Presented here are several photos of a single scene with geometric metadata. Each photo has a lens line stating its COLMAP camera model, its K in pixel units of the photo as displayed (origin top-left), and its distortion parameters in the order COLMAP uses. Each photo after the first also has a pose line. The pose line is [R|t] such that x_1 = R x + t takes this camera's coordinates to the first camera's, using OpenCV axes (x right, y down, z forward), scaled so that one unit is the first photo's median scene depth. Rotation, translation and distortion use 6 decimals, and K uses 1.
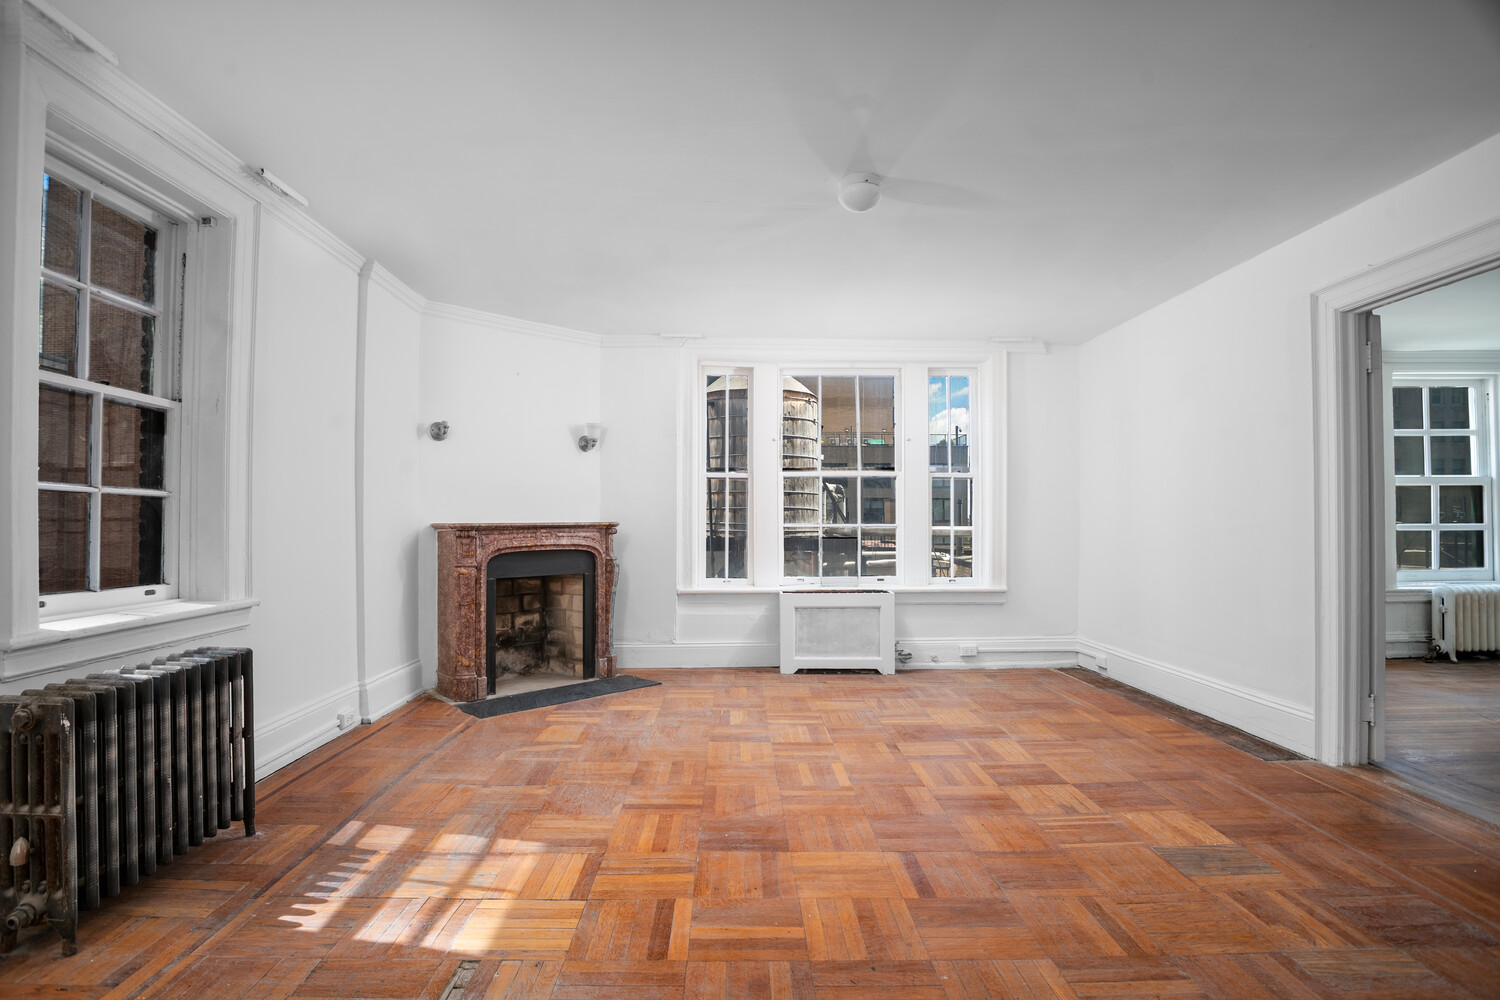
lens RADIAL K [[721.6, 0, 750.0], [0, 721.6, 500.0], [0, 0, 1]] dist [-0.084588, 0.031115]
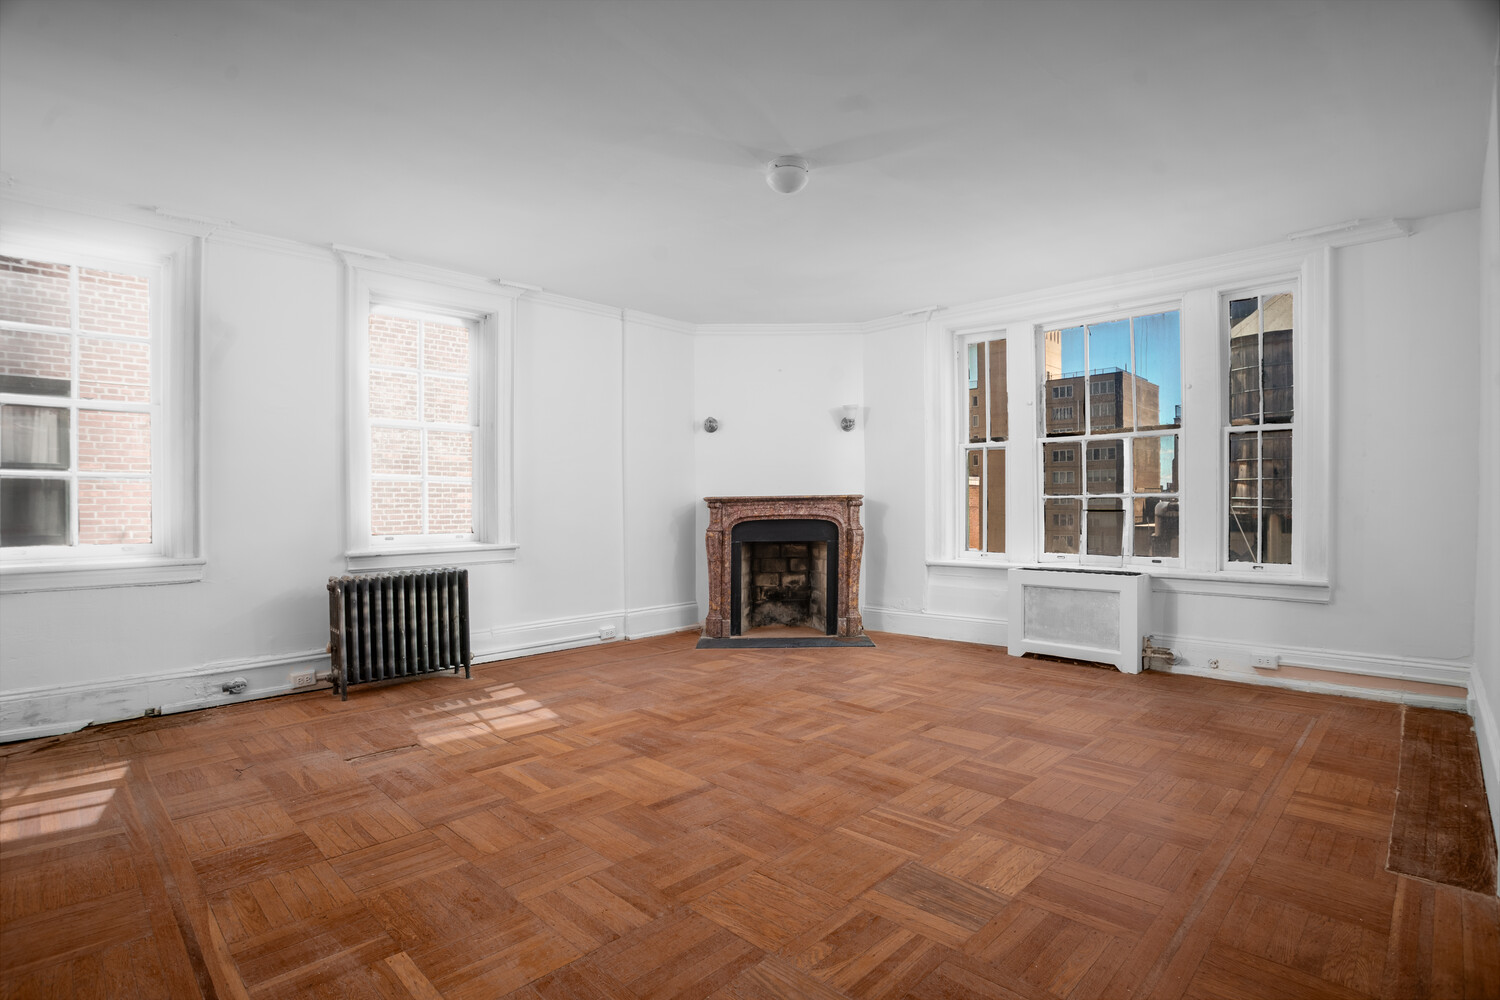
lens RADIAL K [[721.6, 0, 750.0], [0, 721.6, 500.0], [0, 0, 1]] dist [-0.084588, 0.031115]
pose [[0.713299, -0.007586, -0.700819, 0.470474], [0.028039, 0.999450, 0.017720, 0.014958], [0.700299, -0.032290, 0.713119, 0.114623]]
